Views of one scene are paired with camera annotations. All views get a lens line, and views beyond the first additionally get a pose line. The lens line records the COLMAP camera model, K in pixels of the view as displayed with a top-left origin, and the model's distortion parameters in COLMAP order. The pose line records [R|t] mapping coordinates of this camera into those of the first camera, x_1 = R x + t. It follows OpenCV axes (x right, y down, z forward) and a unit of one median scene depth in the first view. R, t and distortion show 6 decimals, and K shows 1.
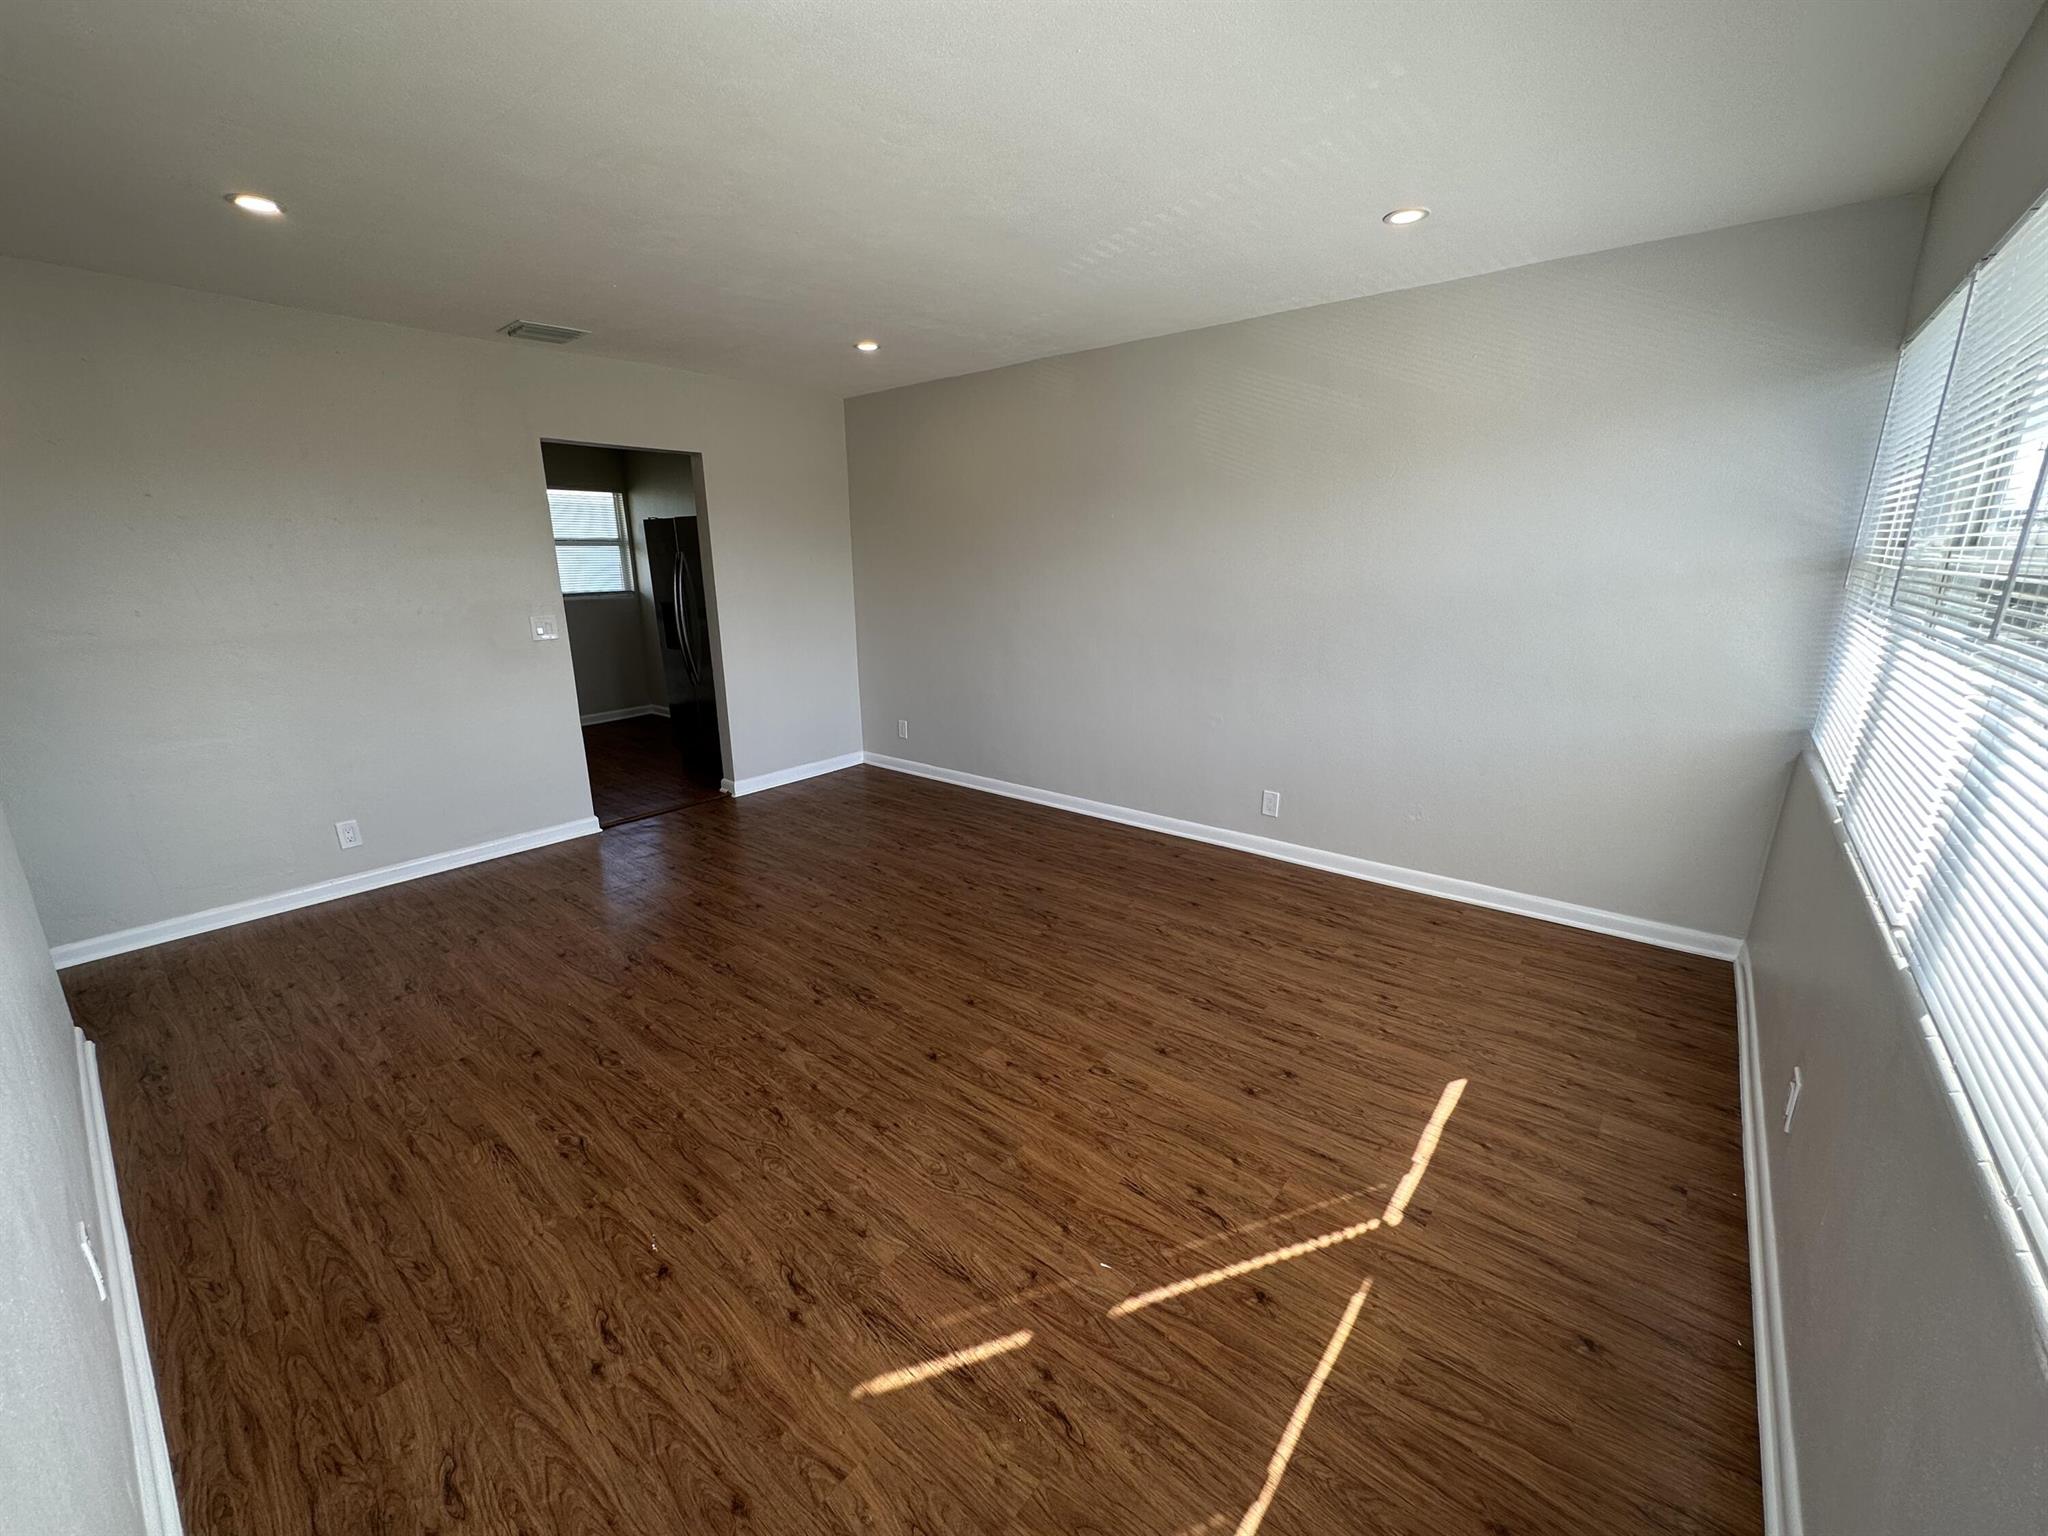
lens RADIAL K [[819.0, 0, 1023.1], [0, 819.0, 768.0], [0, 0, 1]] dist [-0.001691, -0.000272]
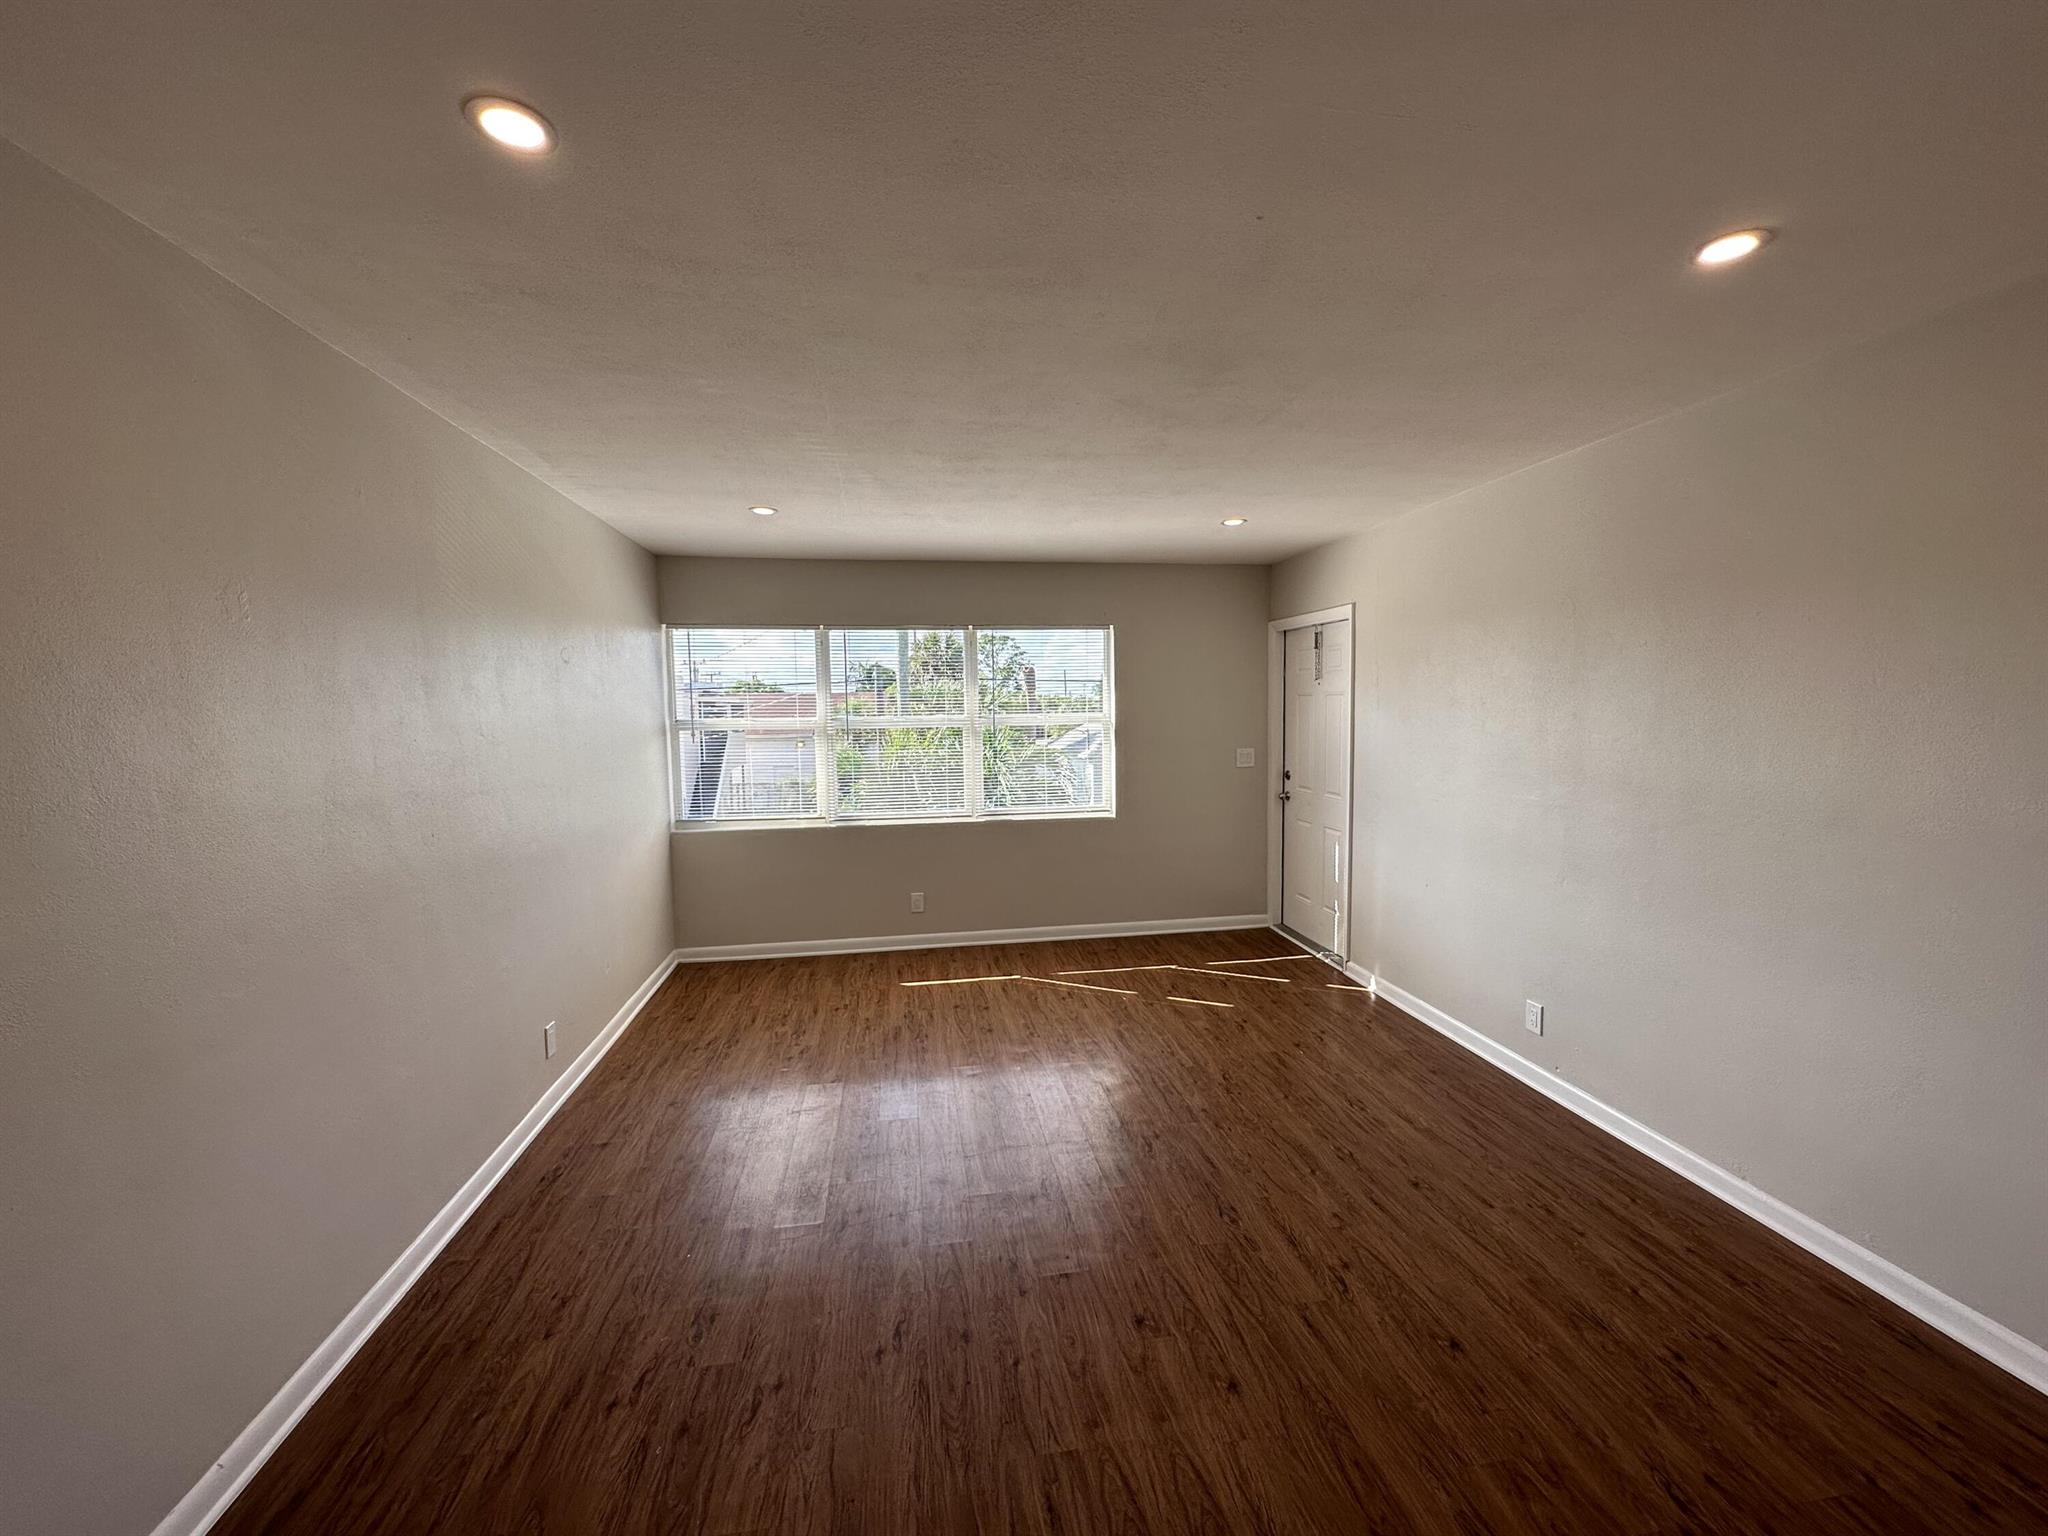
lens RADIAL K [[819.0, 0, 1024.8], [0, 819.0, 769.0], [0, 0, 1]] dist [-0.001691, -0.000272]
pose [[-0.750957, -0.032100, 0.659570, -1.040083], [0.185758, 0.948216, 0.257643, -0.603633], [-0.633686, 0.315999, -0.706107, 2.199926]]
